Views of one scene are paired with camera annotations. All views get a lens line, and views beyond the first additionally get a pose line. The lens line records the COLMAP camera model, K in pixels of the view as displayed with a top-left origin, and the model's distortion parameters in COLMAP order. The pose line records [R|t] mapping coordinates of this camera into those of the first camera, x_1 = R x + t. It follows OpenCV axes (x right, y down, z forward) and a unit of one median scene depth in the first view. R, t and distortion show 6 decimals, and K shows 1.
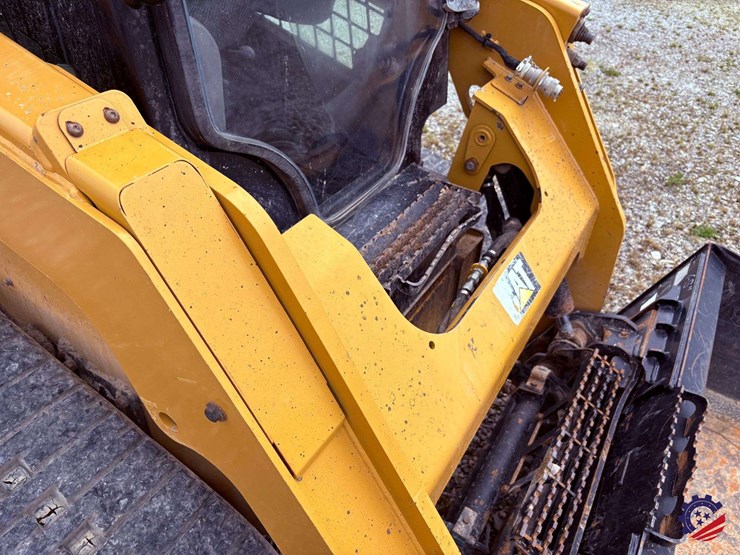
lens RADIAL K [[554.1, 0, 367.5], [0, 554.1, 275.1], [0, 0, 1]] dist [0.035513, -0.040425]
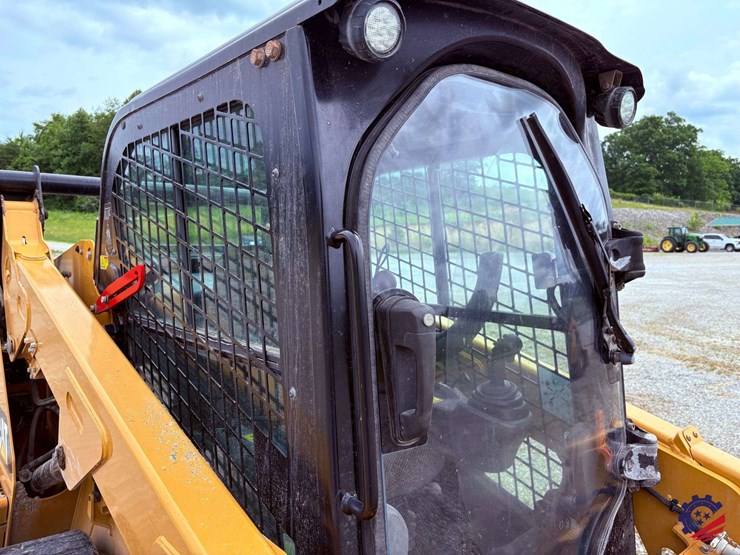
lens RADIAL K [[560.8, 0, 363.4], [0, 560.8, 275.5], [0, 0, 1]] dist [0.043658, -0.051718]
pose [[0.944971, -0.031184, -0.325665, 0.033264], [-0.169874, 0.803962, -0.569902, -0.084137], [0.279594, 0.593863, 0.754423, -0.160483]]
